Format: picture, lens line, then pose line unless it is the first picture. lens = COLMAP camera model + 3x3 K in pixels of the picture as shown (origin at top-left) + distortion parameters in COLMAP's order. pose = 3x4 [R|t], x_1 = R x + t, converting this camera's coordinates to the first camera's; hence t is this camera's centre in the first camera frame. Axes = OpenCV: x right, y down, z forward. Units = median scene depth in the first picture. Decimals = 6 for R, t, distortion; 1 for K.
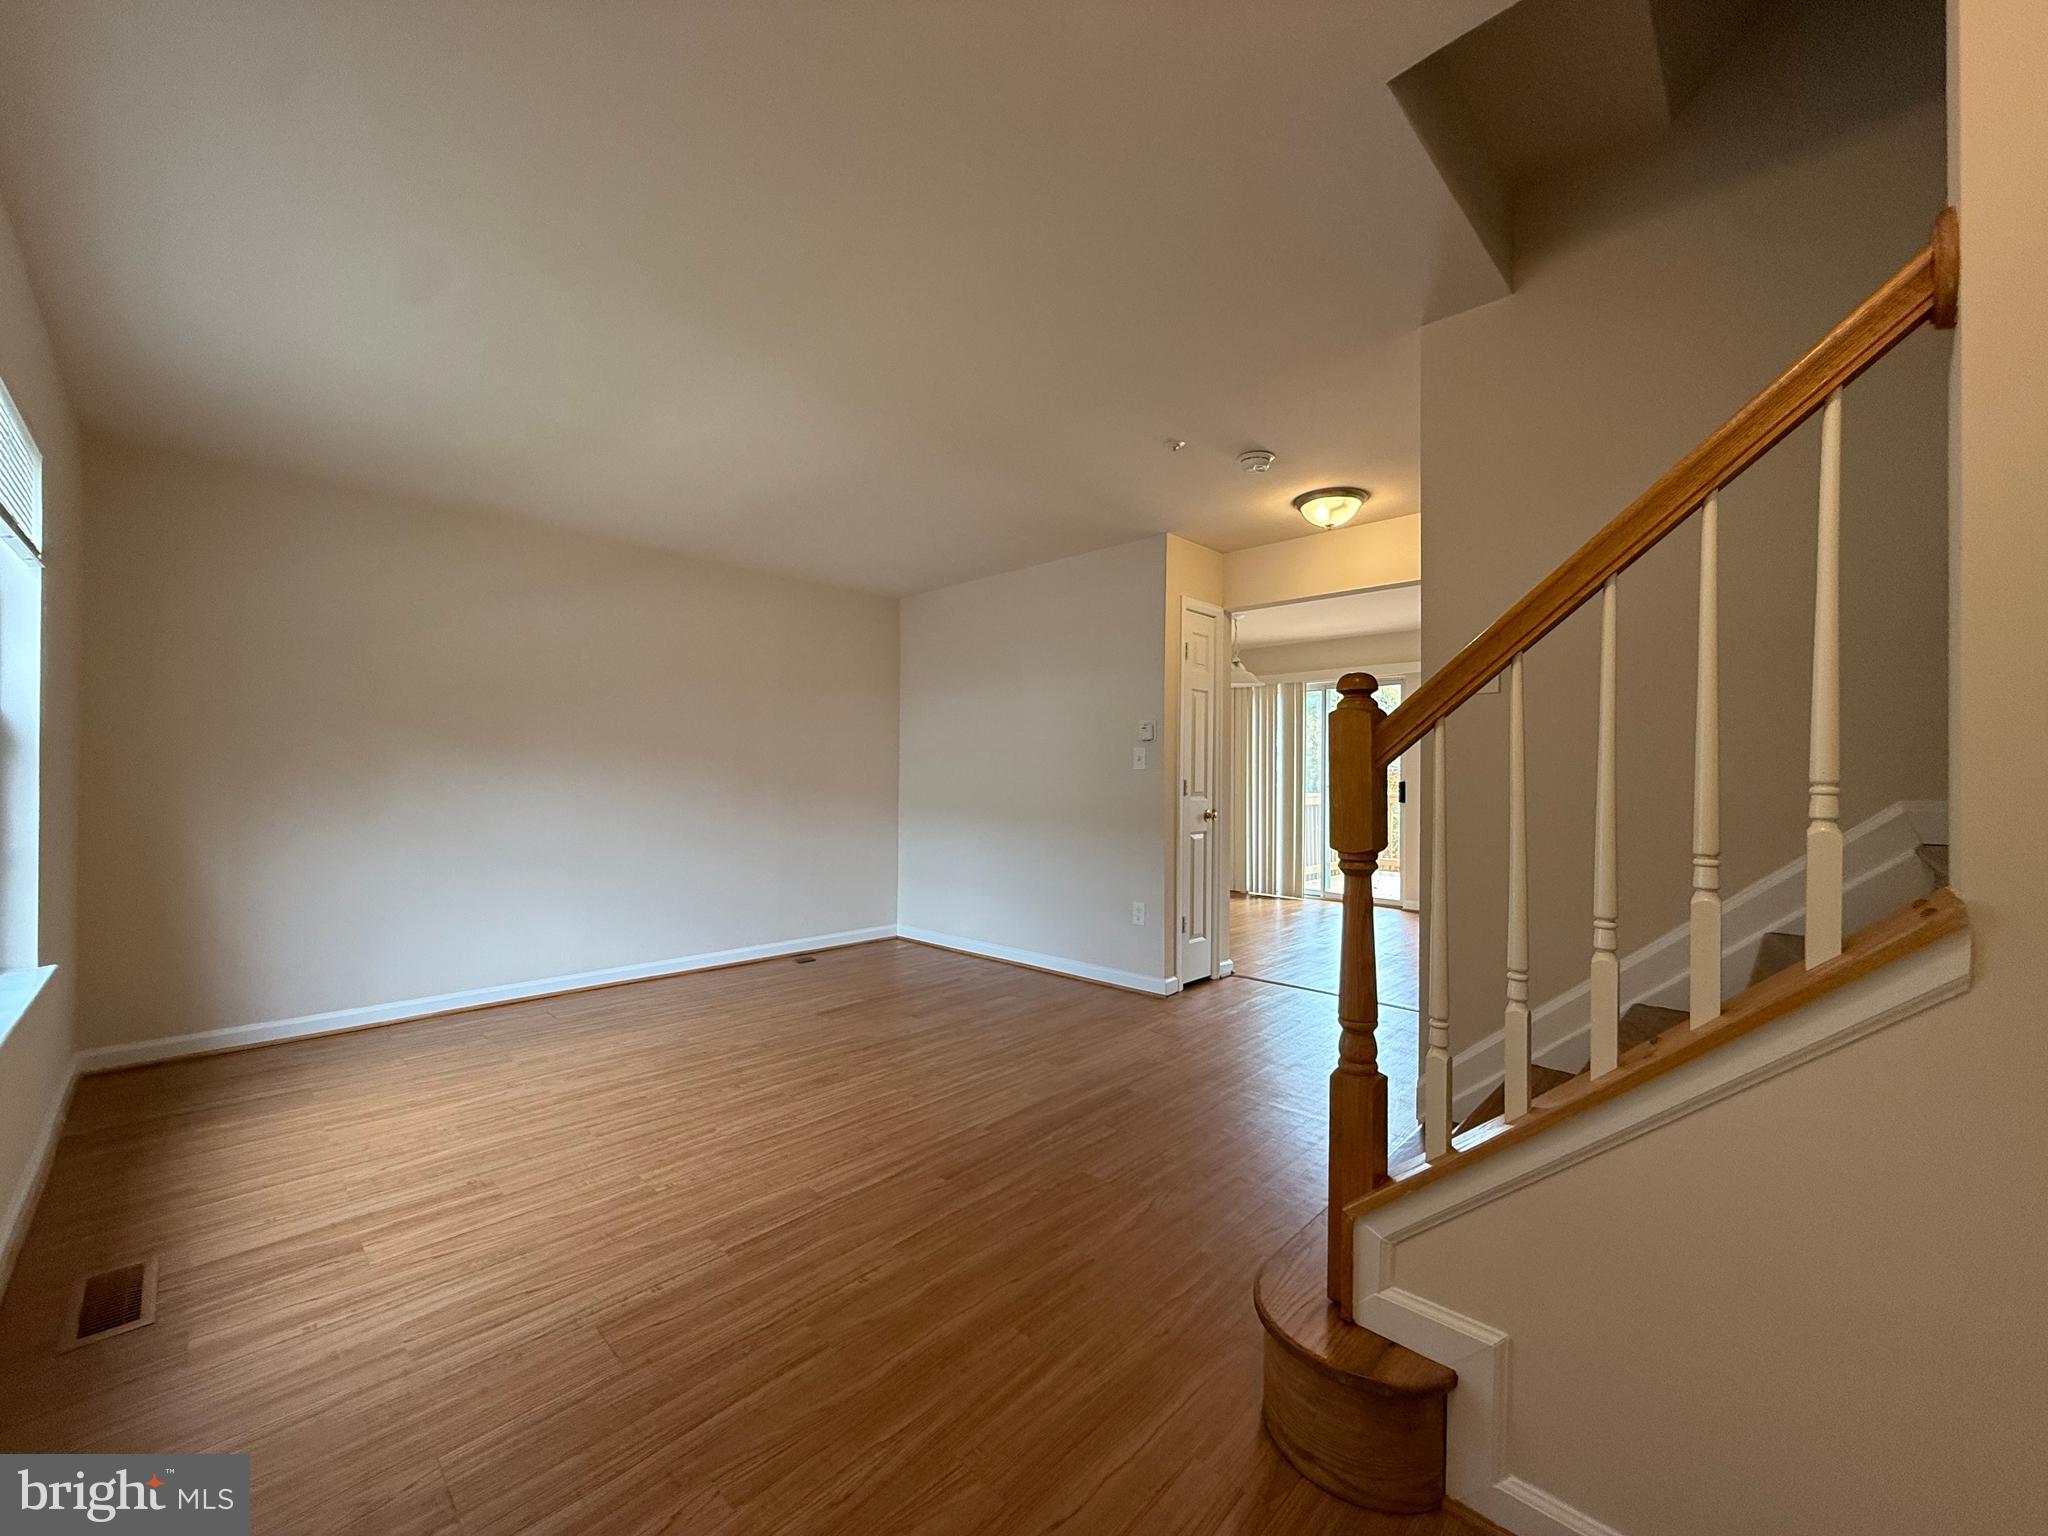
lens RADIAL K [[812.9, 0, 1017.0], [0, 812.9, 772.9], [0, 0, 1]] dist [0.001063, -0.000174]
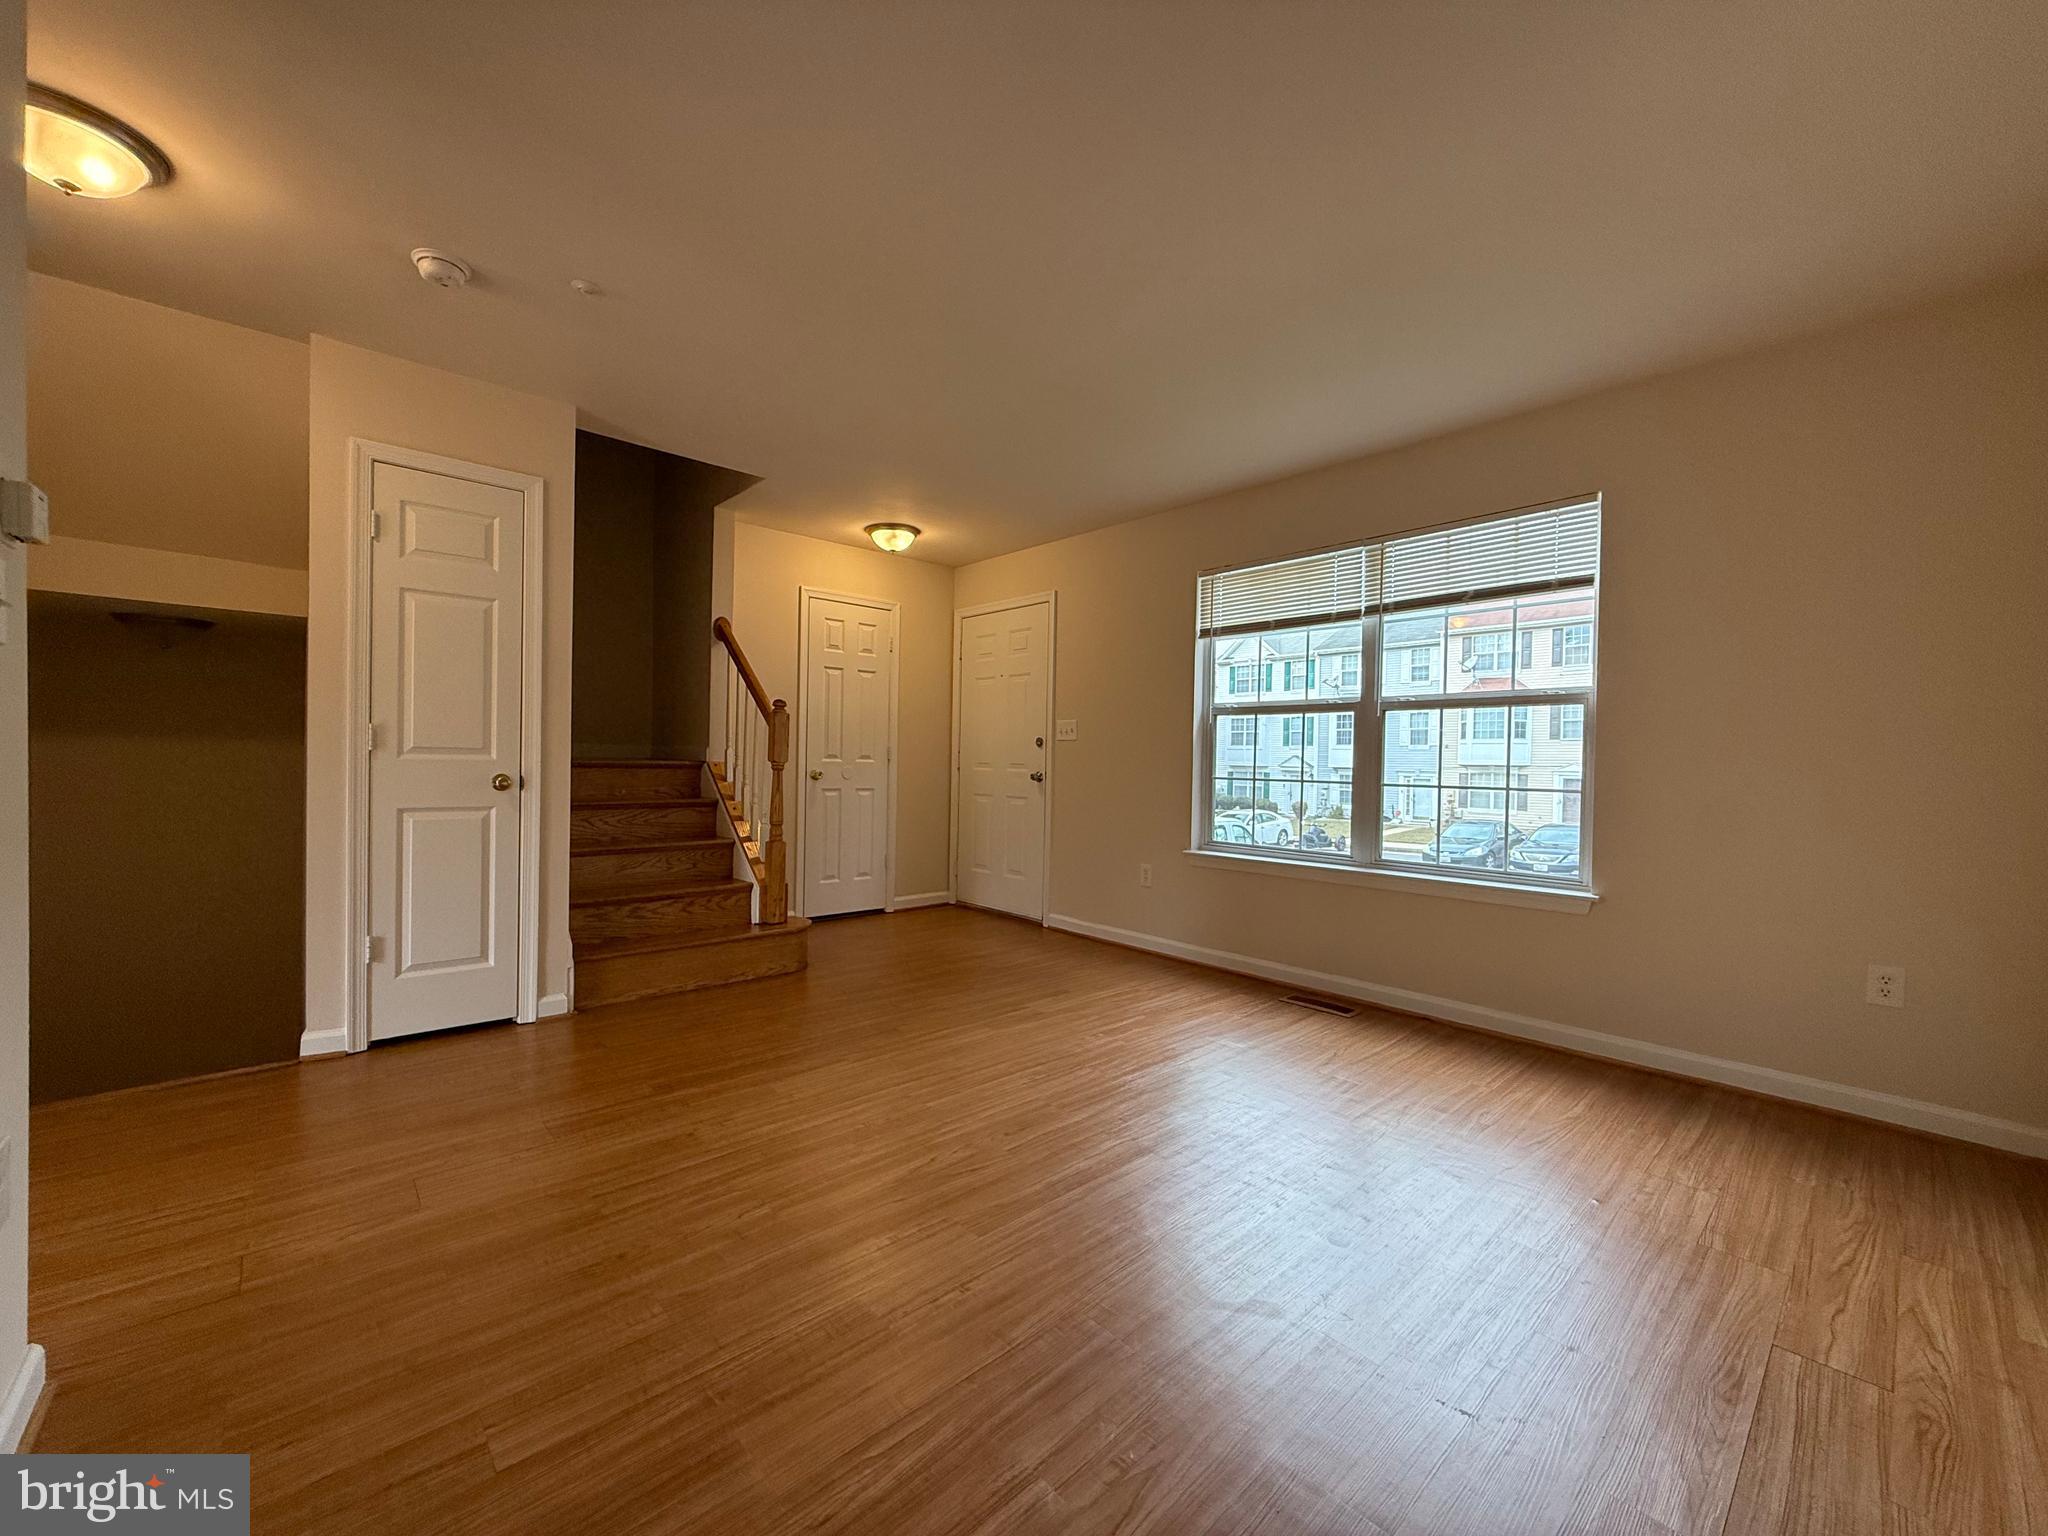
lens RADIAL K [[812.9, 0, 1017.0], [0, 812.9, 772.9], [0, 0, 1]] dist [0.001063, -0.000174]
pose [[-0.997538, -0.022848, 0.066307, -0.320730], [-0.022329, 0.999714, 0.008556, 0.046876], [-0.066483, 0.007054, -0.997763, 2.031641]]
